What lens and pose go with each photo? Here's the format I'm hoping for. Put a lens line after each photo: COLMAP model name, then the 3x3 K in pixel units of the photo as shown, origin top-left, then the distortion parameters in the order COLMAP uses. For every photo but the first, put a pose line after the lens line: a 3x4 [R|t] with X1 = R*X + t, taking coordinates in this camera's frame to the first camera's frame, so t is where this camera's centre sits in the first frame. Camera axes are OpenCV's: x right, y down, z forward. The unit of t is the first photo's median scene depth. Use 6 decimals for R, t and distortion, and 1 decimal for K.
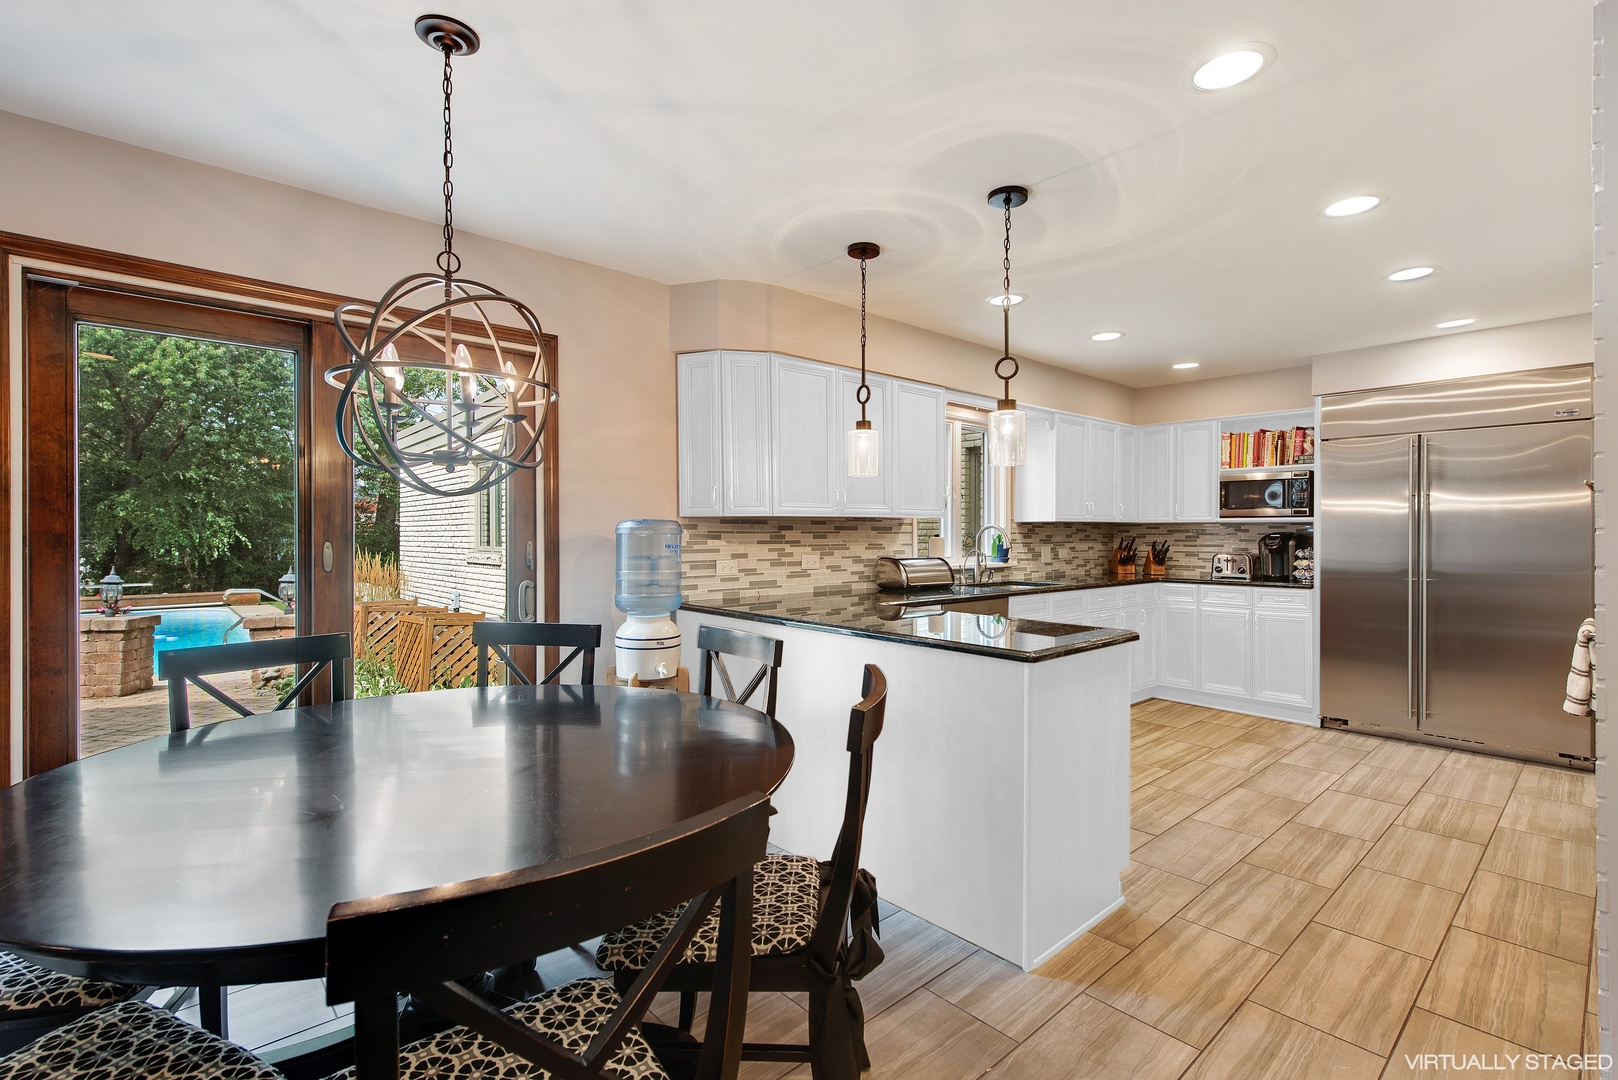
lens RADIAL K [[728.4, 0, 809.0], [0, 728.4, 540.0], [0, 0, 1]] dist [0.000792, -0.001327]
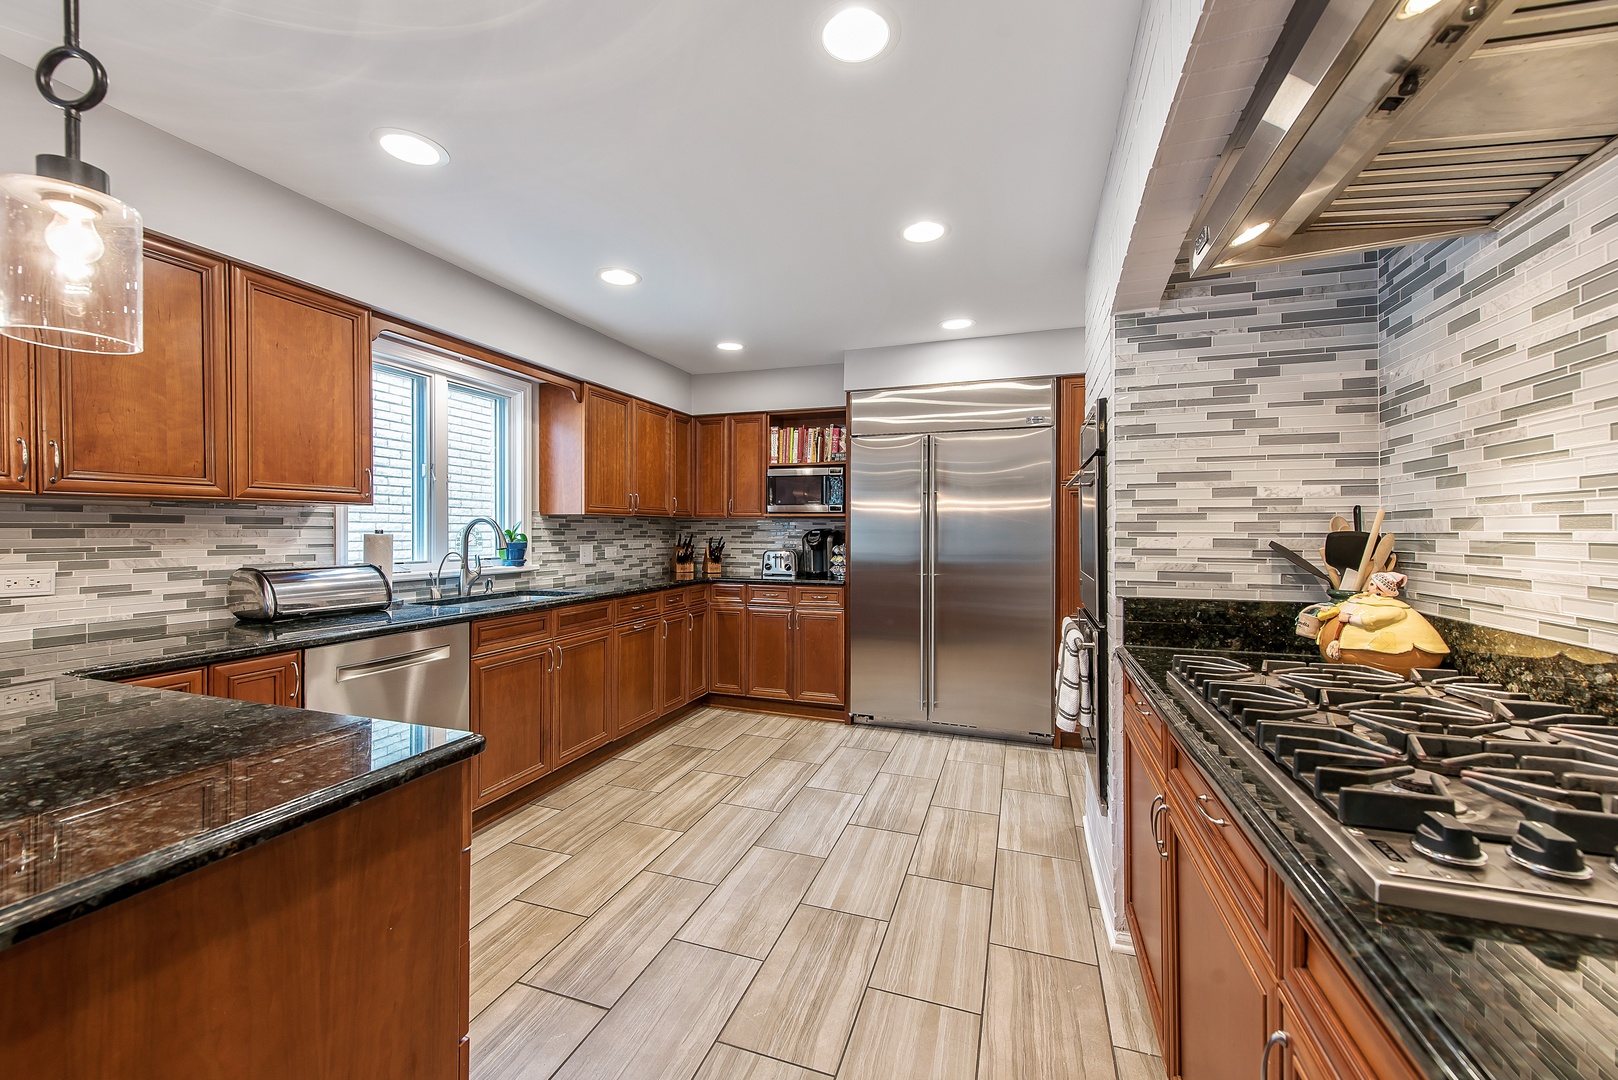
lens RADIAL K [[624.7, 0, 809.0], [0, 624.7, 540.0], [0, 0, 1]] dist [0.000799, 0.000056]
pose [[0.871324, -0.006002, 0.490671, 0.234695], [0.002353, 0.999965, 0.008053, -0.002234], [-0.490702, -0.005862, 0.871308, 0.286554]]
